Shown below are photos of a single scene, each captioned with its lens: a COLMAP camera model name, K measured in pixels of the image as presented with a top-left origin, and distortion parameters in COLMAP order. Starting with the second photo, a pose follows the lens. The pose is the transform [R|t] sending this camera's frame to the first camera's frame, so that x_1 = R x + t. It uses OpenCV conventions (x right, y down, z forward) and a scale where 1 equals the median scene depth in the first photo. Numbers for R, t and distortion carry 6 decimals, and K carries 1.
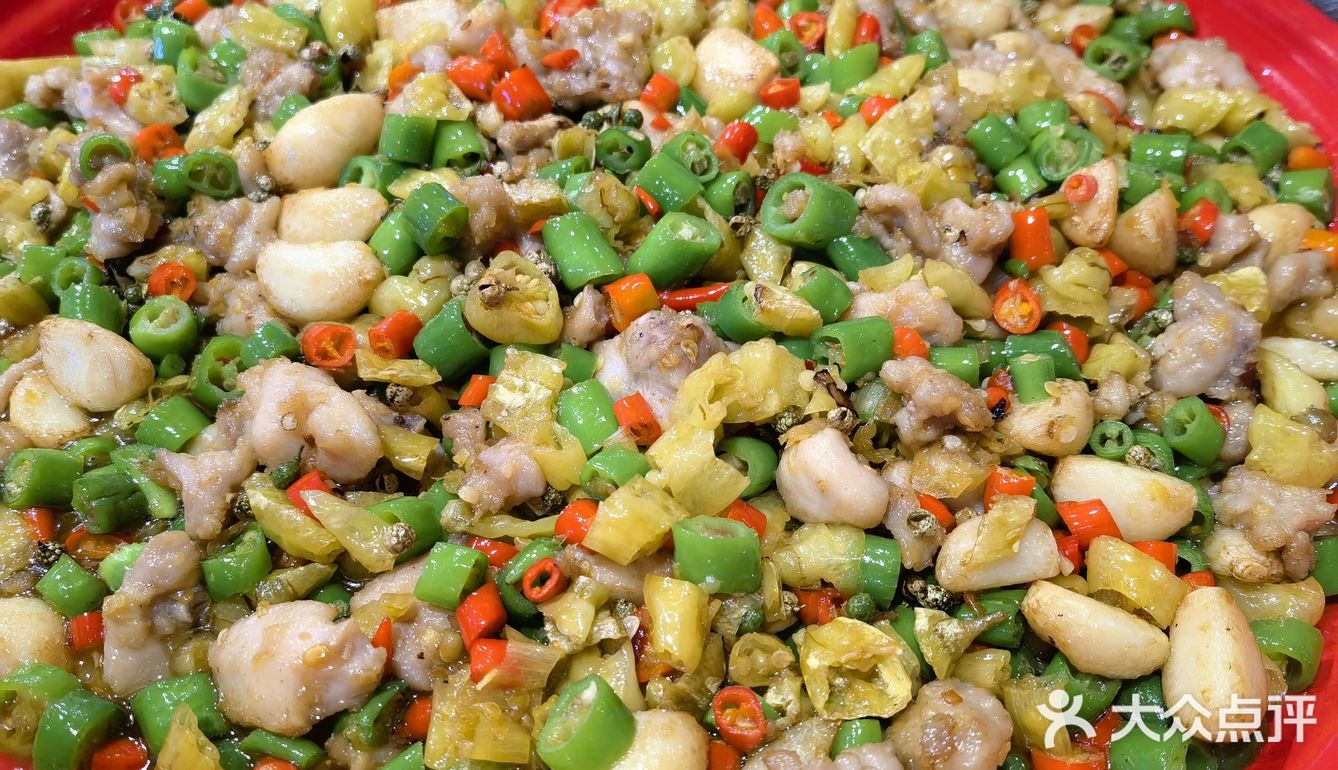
lens RADIAL K [[1052.5, 0, 670.3], [0, 1052.5, 418.3], [0, 0, 1]] dist [0.028362, -0.062159]
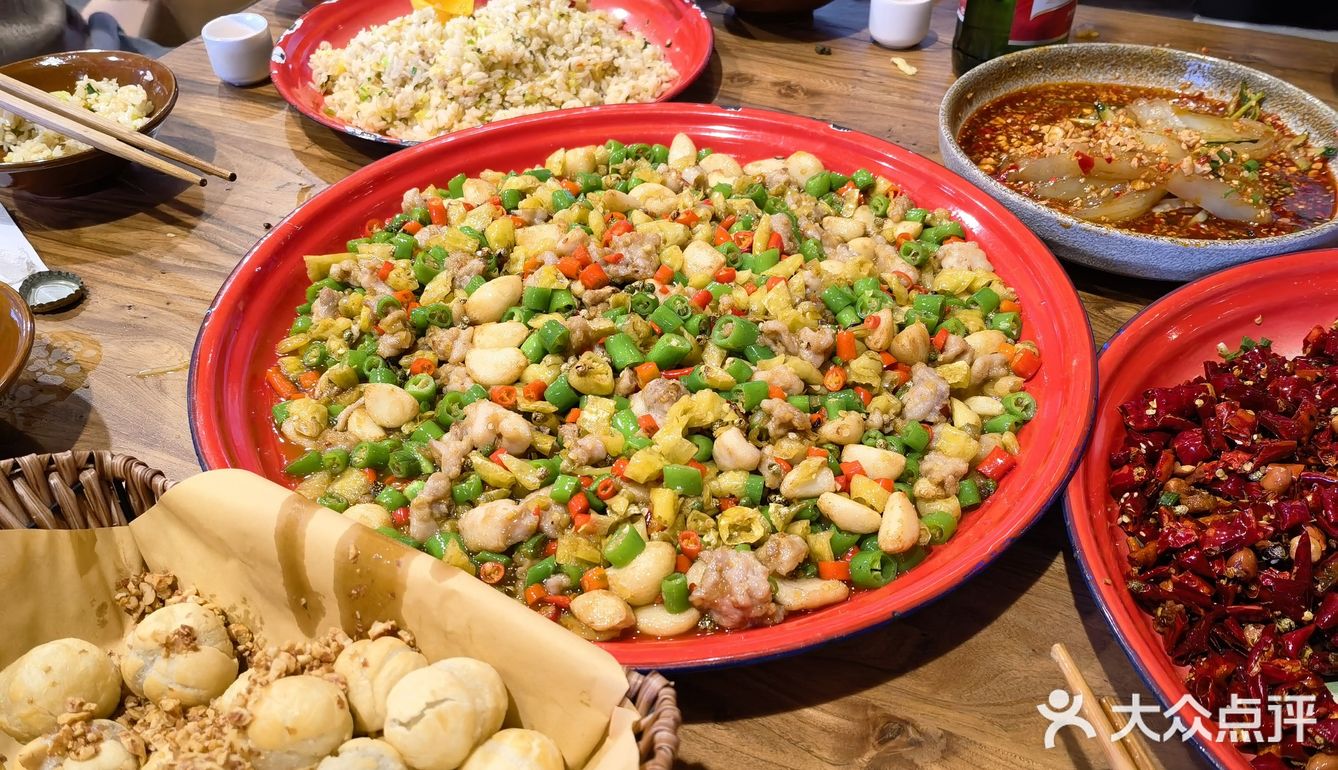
lens RADIAL K [[1052.5, 0, 670.3], [0, 1052.5, 418.3], [0, 0, 1]] dist [0.028362, -0.062159]
pose [[0.999524, 0.002220, -0.030764, 0.072451], [-0.006136, 0.991780, -0.127806, 0.238100], [0.030228, 0.127934, 0.991322, -1.047365]]
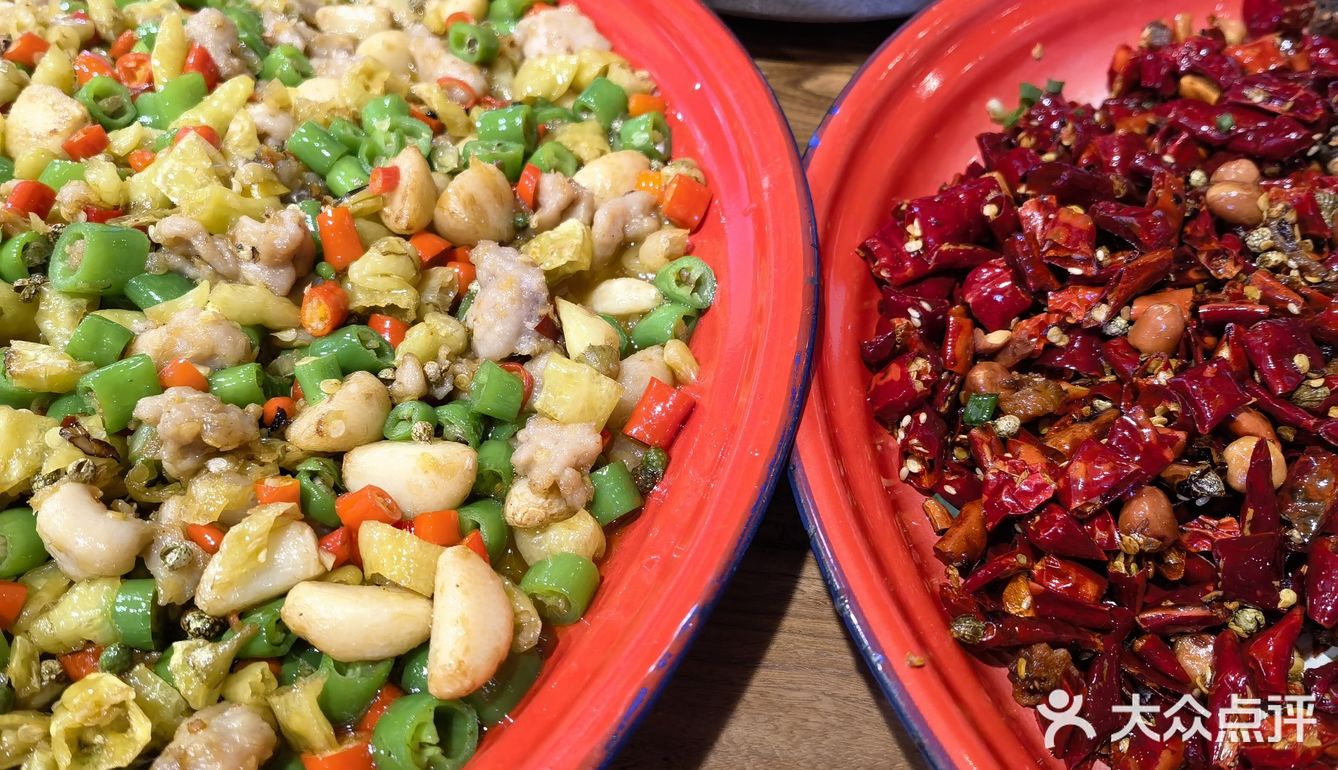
lens RADIAL K [[1059.5, 0, 665.5], [0, 1059.5, 381.1], [0, 0, 1]] dist [0.030099, -0.071296]
pose [[0.958018, -0.229503, 0.171840, 0.460507], [0.234338, 0.972121, -0.008123, 0.047342], [-0.165185, 0.048051, 0.985091, -0.055199]]
